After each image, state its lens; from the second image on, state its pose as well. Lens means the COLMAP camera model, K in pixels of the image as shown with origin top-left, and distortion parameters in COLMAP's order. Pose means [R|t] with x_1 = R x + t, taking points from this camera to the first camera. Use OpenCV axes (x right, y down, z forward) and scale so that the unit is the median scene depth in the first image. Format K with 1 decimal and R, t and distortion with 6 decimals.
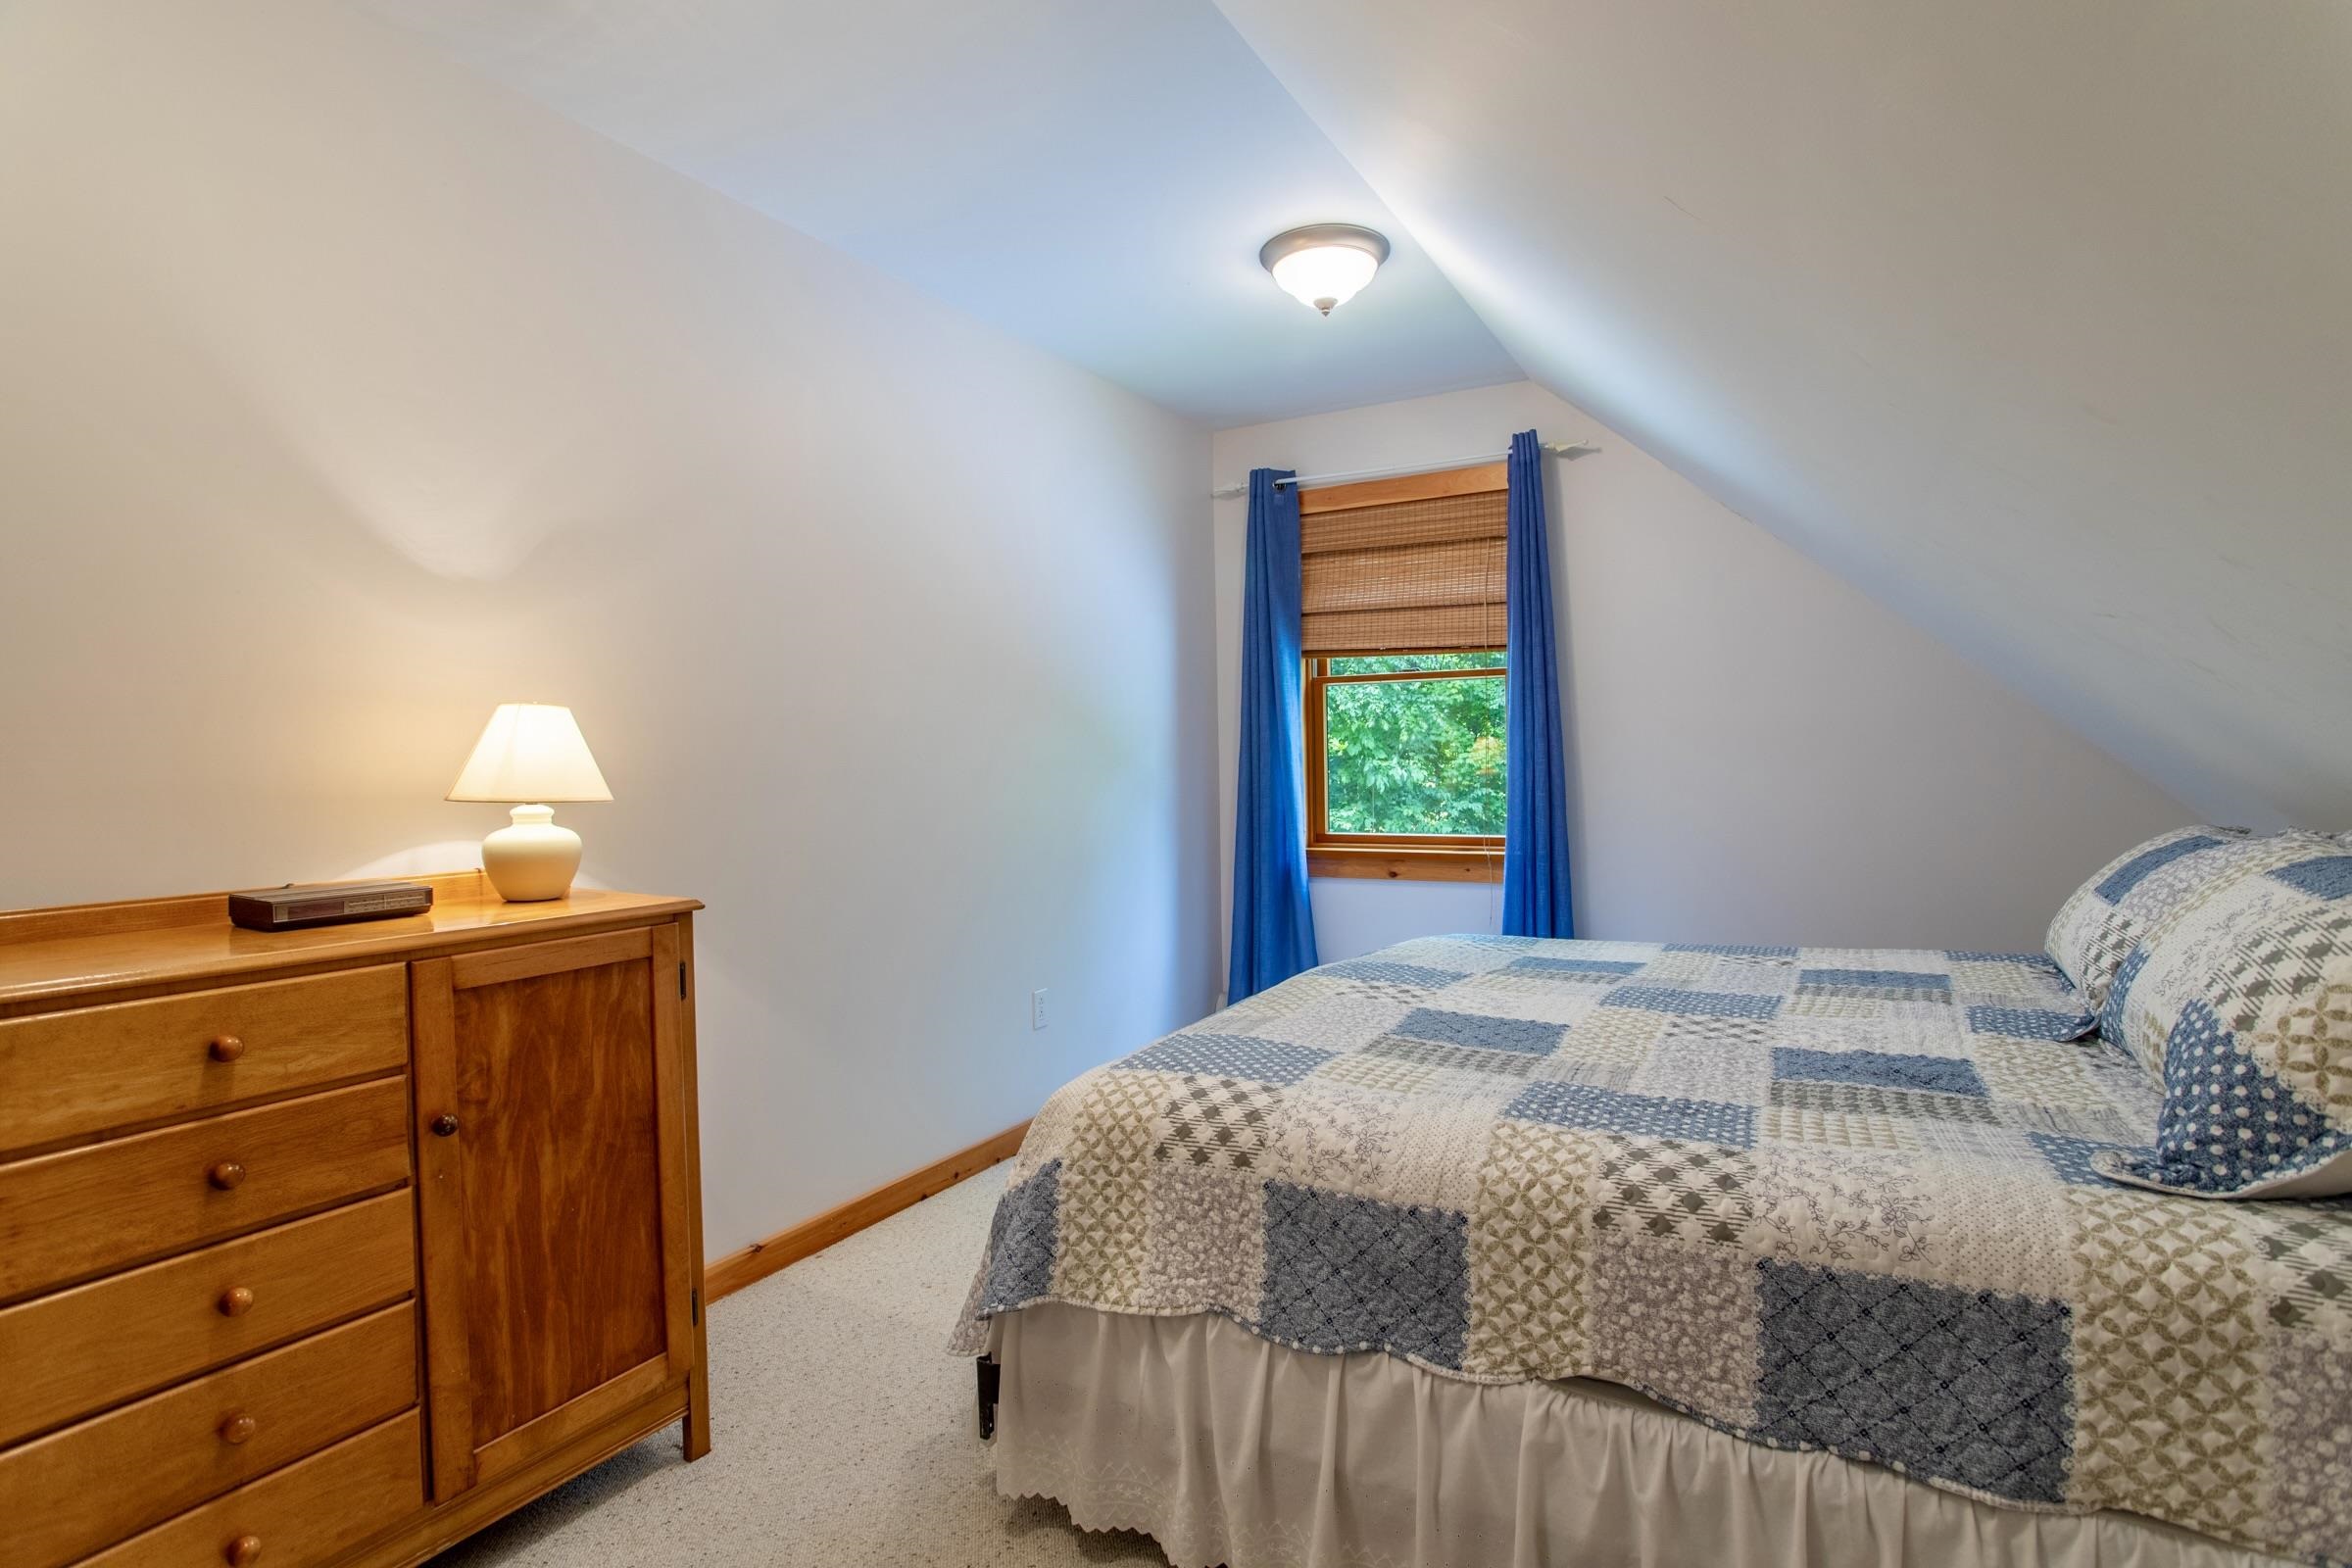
lens RADIAL K [[1150.6, 0, 1171.0], [0, 1150.6, 760.5], [0, 0, 1]] dist [-0.068733, 0.029422]
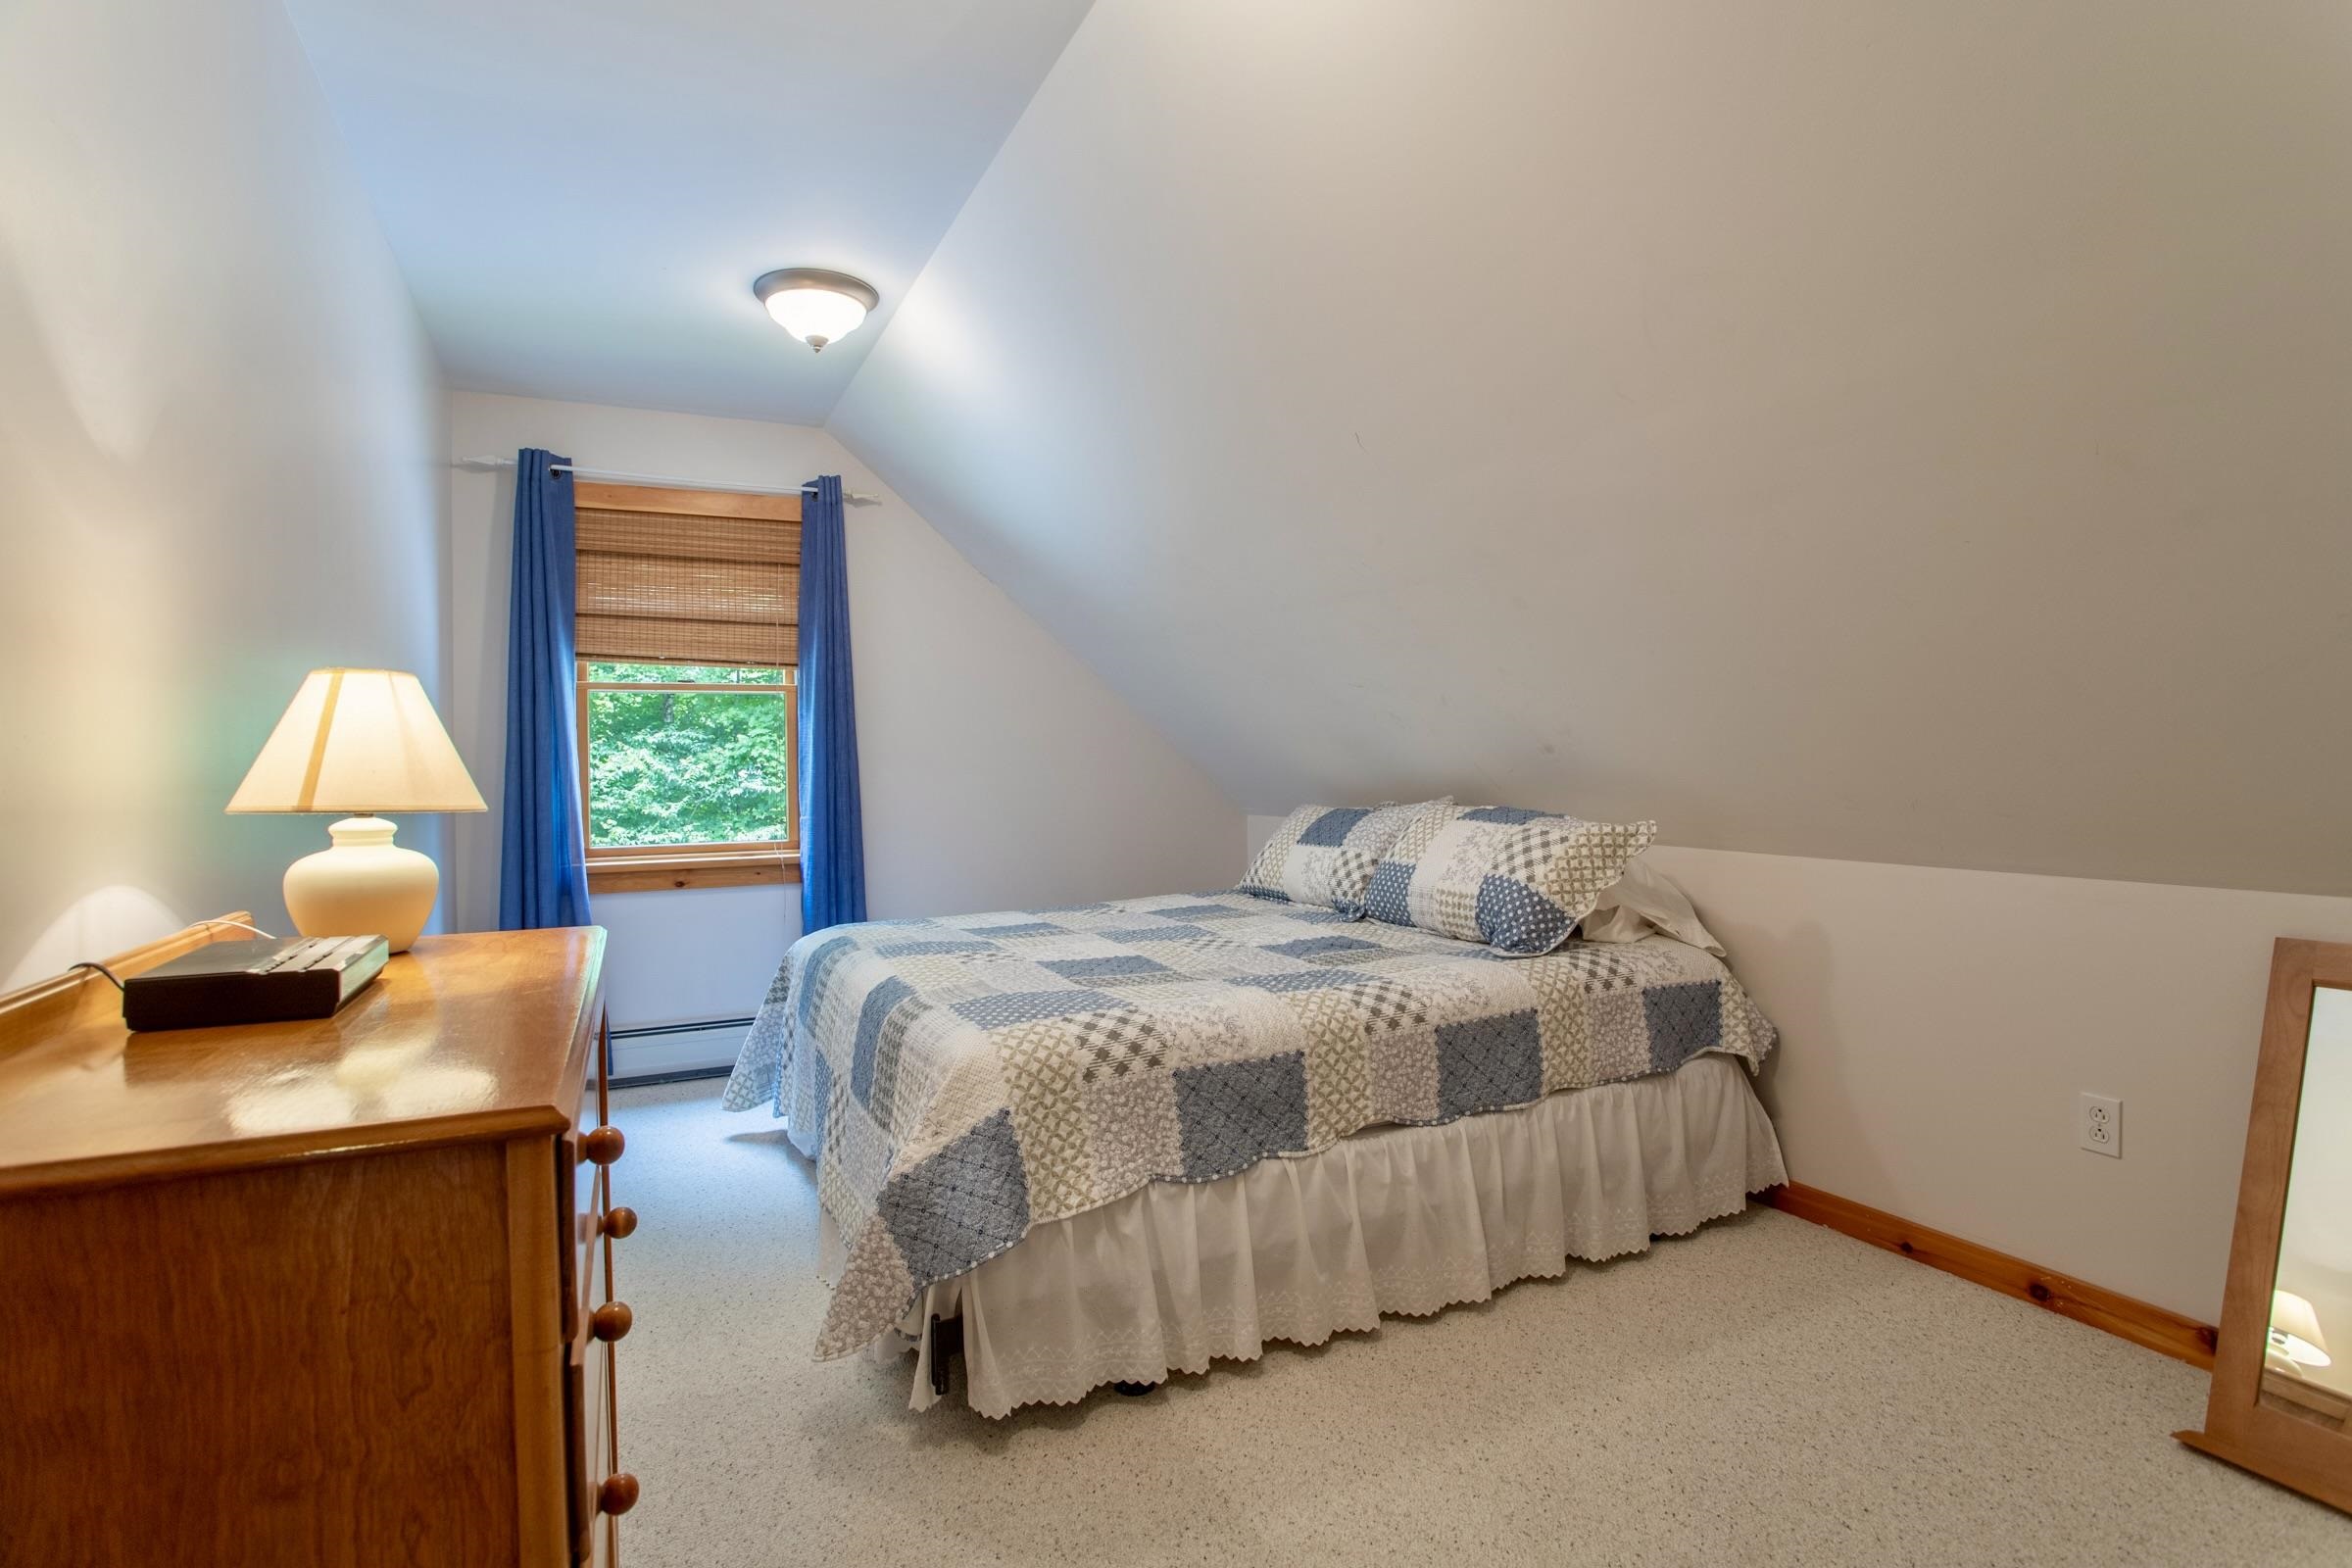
lens RADIAL K [[1150.6, 0, 1171.0], [0, 1150.6, 760.5], [0, 0, 1]] dist [-0.068733, 0.029422]
pose [[0.552937, 0.008813, 0.833177, -1.040762], [0.004552, 0.999897, -0.013597, 0.018423], [-0.833211, 0.011311, 0.552840, 0.243222]]
